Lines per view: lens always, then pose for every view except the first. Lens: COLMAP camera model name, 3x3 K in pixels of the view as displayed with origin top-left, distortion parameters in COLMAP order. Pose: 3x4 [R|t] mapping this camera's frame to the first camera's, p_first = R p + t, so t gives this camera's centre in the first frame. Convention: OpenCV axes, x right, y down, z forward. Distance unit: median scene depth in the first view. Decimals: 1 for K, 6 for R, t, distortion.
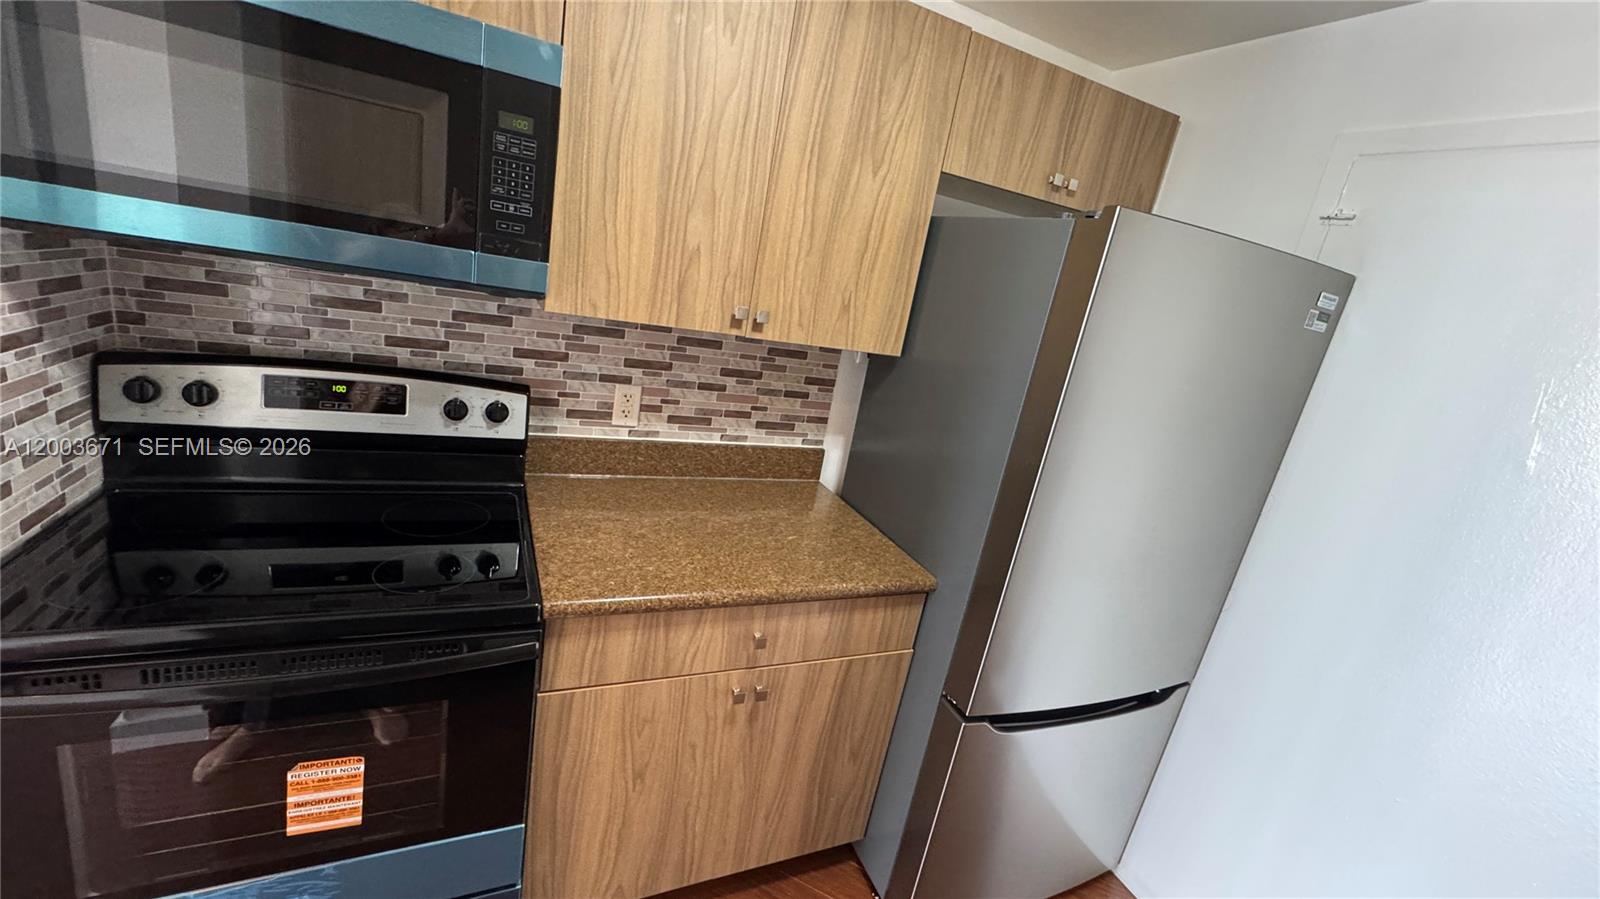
lens RADIAL K [[645.9, 0, 797.3], [0, 645.9, 449.7], [0, 0, 1]] dist [-0.001748, 0.000010]
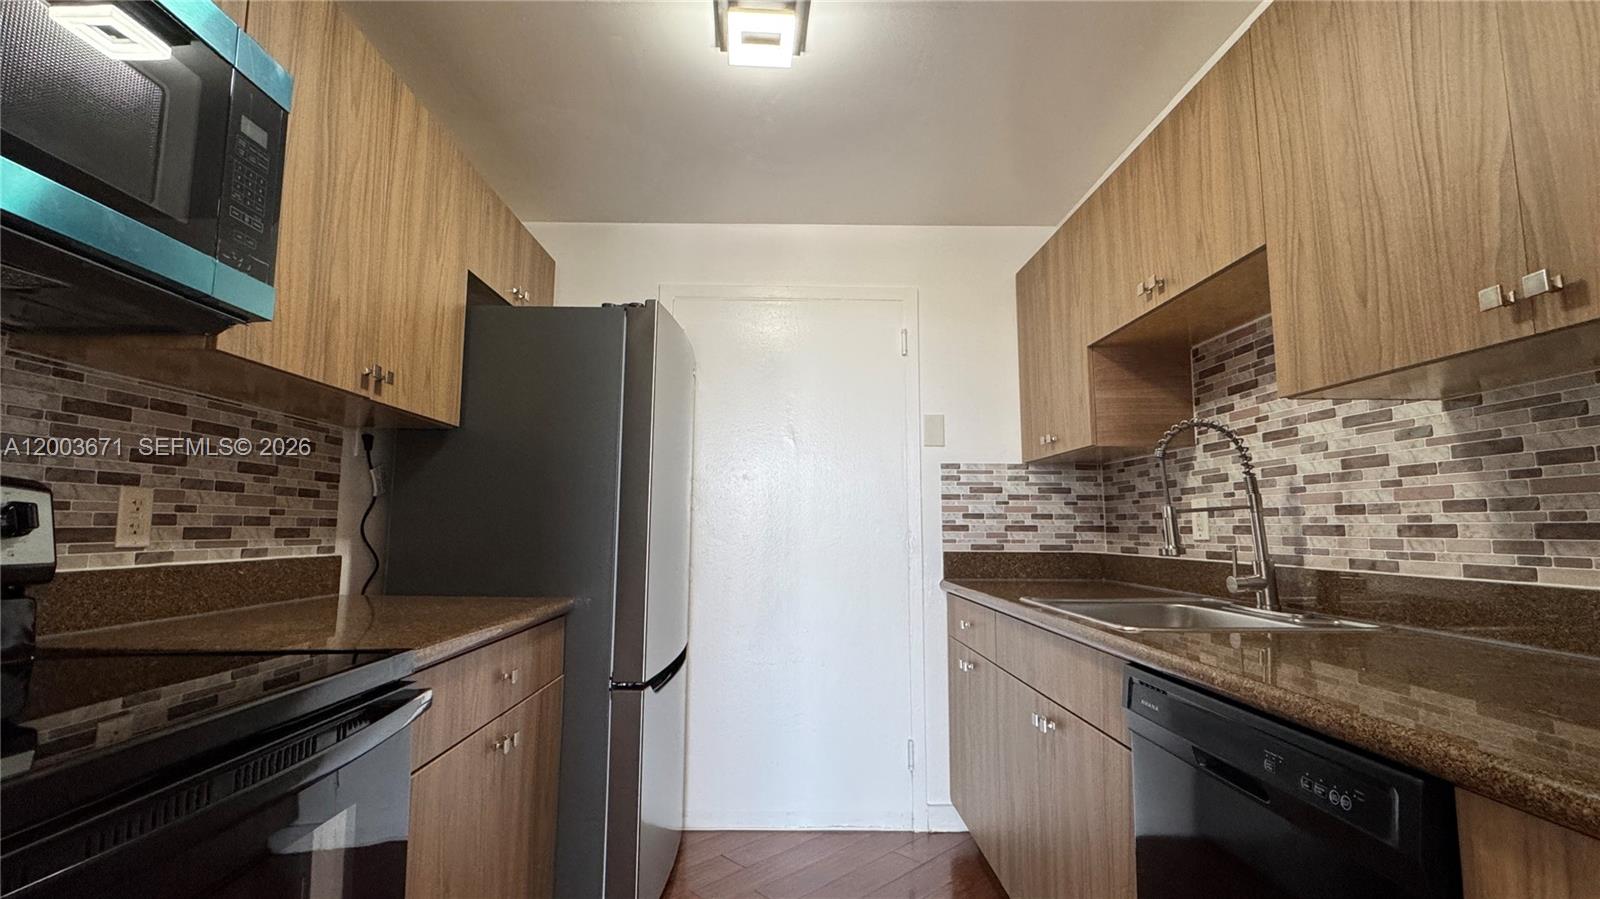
lens RADIAL K [[718.5, 0, 797.4], [0, 718.5, 446.4], [0, 0, 1]] dist [0.000295, 0.000184]
pose [[0.393354, -0.071008, 0.916641, -0.832249], [0.313238, 0.947713, -0.061003, 0.157389], [-0.864381, 0.311123, 0.395029, 0.067419]]
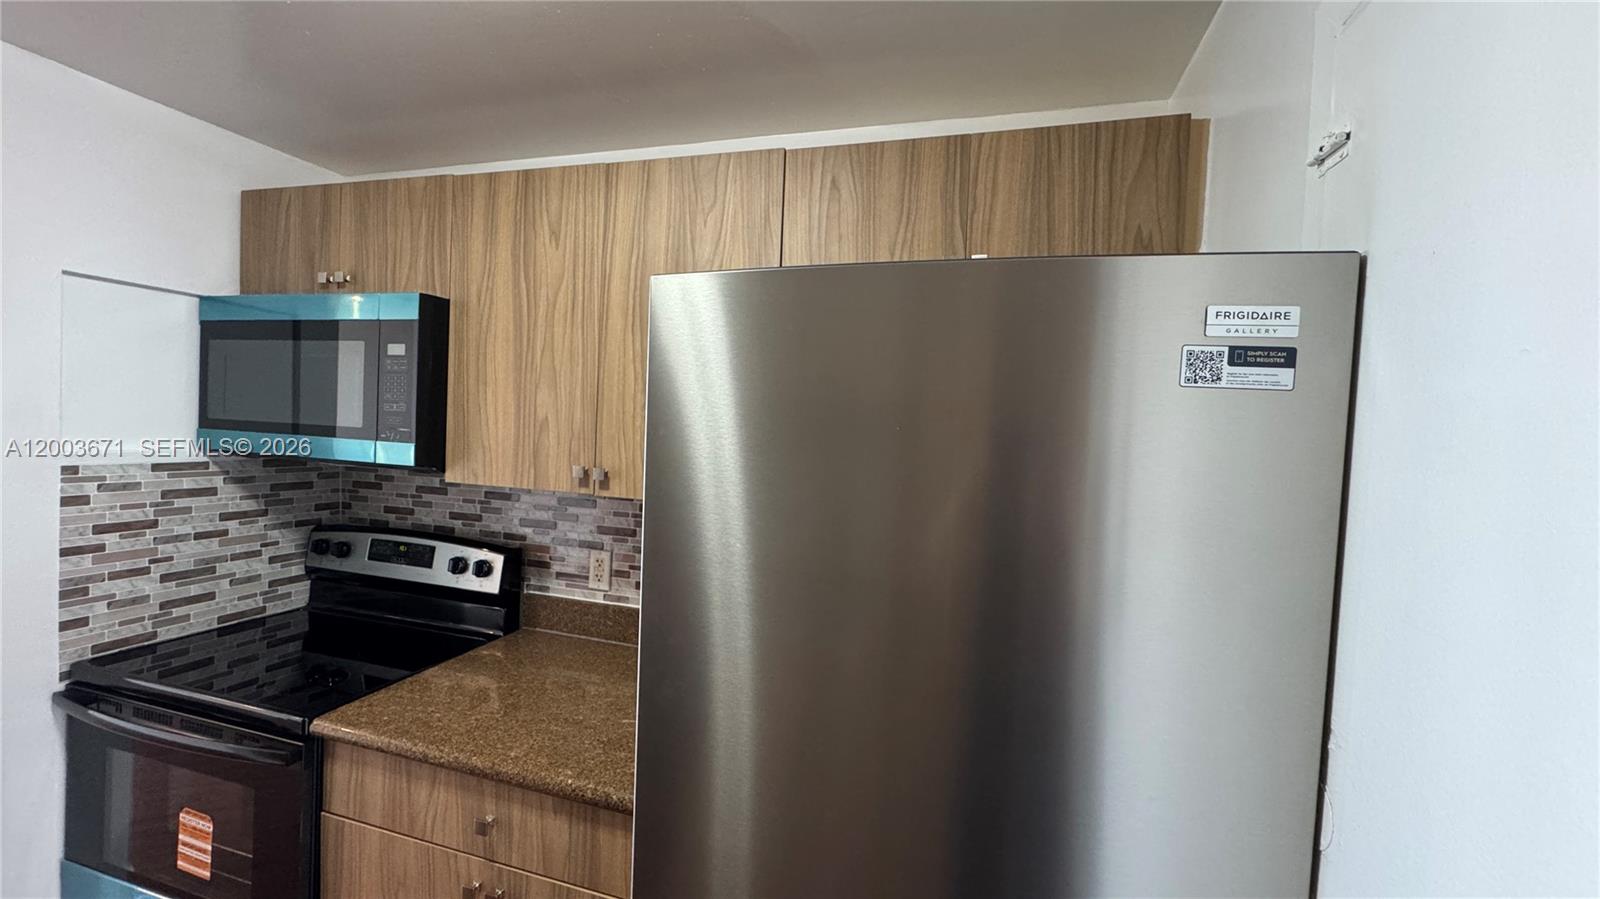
lens RADIAL K [[645.9, 0, 797.6], [0, 645.9, 449.1], [0, 0, 1]] dist [-0.001748, 0.000010]
pose [[0.743758, -0.116306, -0.658253, 0.859469], [-0.097319, 0.955414, -0.278772, 0.008170], [0.661327, 0.271399, 0.699278, 0.500201]]
